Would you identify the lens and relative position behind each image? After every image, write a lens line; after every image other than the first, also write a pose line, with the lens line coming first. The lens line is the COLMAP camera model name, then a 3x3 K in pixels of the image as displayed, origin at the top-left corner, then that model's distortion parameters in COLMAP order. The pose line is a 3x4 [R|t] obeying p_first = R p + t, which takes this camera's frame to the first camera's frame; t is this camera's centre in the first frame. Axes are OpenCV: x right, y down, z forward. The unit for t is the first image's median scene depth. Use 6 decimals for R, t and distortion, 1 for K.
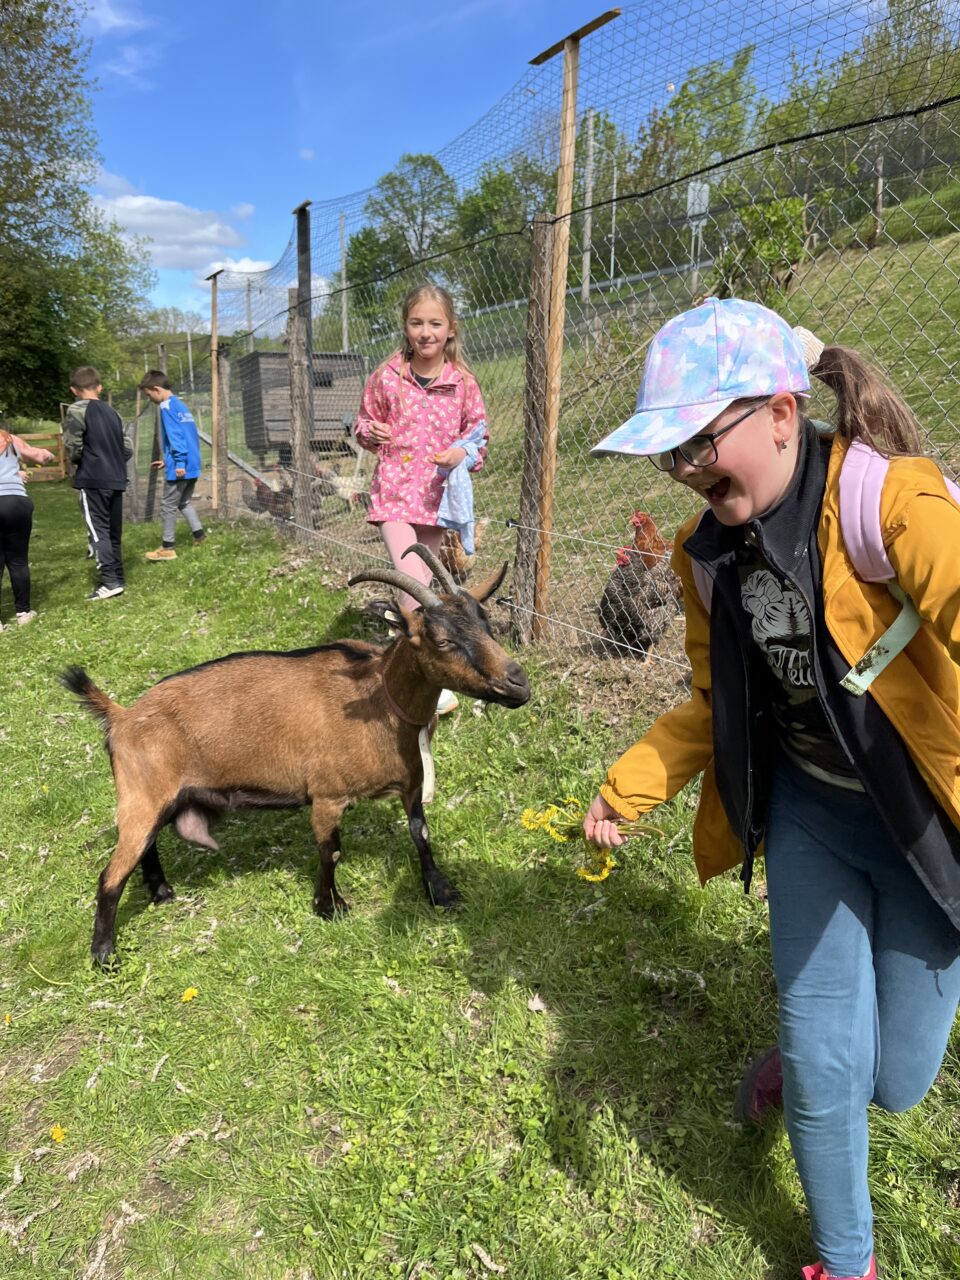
lens RADIAL K [[989.2, 0, 477.4], [0, 989.2, 640.4], [0, 0, 1]] dist [0.036085, -0.014835]
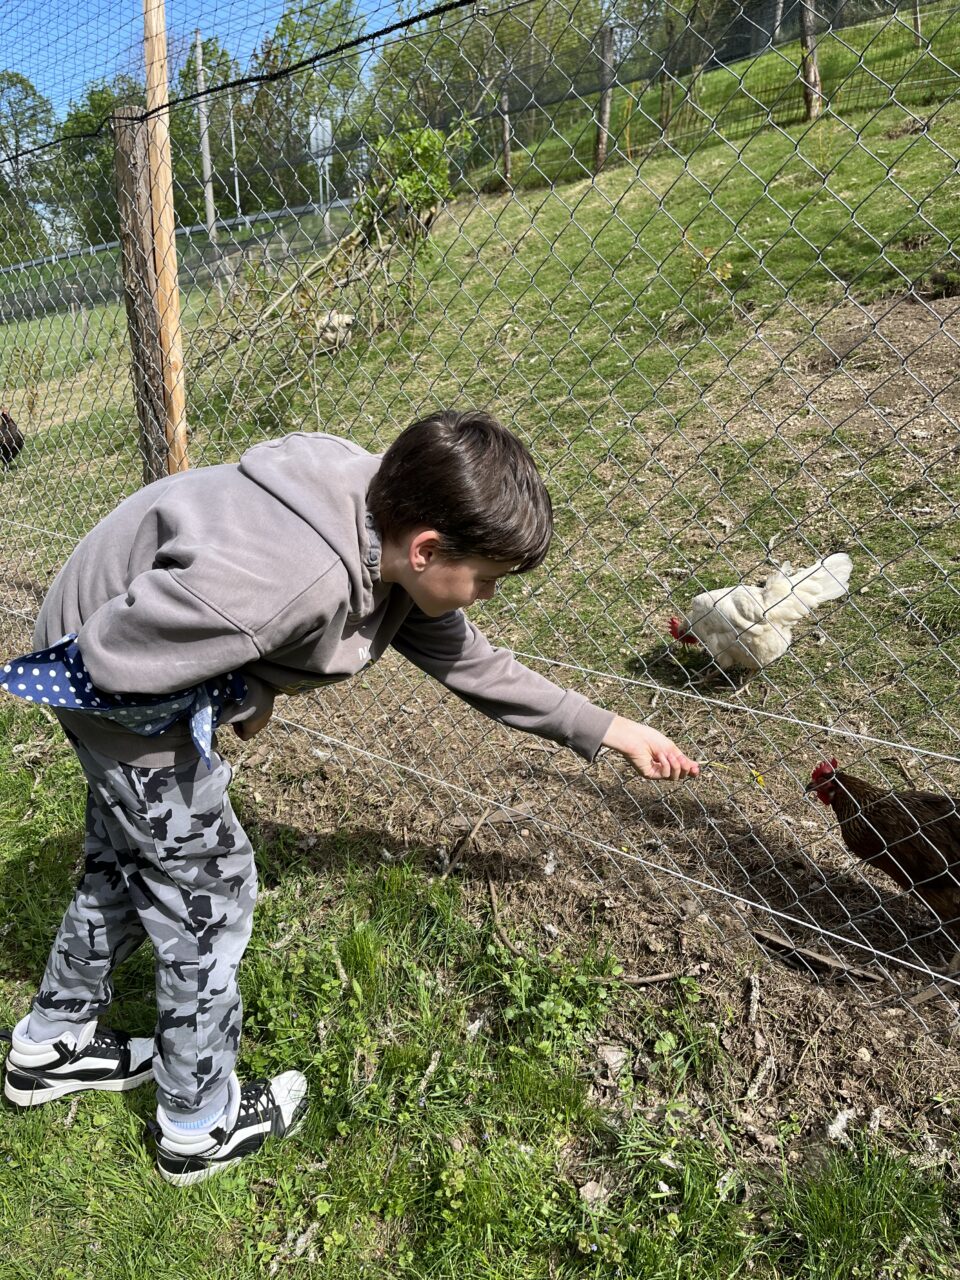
lens RADIAL K [[989.2, 0, 473.9], [0, 989.2, 638.6], [0, 0, 1]] dist [0.036085, -0.014835]
pose [[0.942439, -0.105262, 0.317377, 0.032733], [0.089121, 0.993898, 0.064996, -0.085790], [-0.322282, -0.032970, 0.946069, 0.252679]]
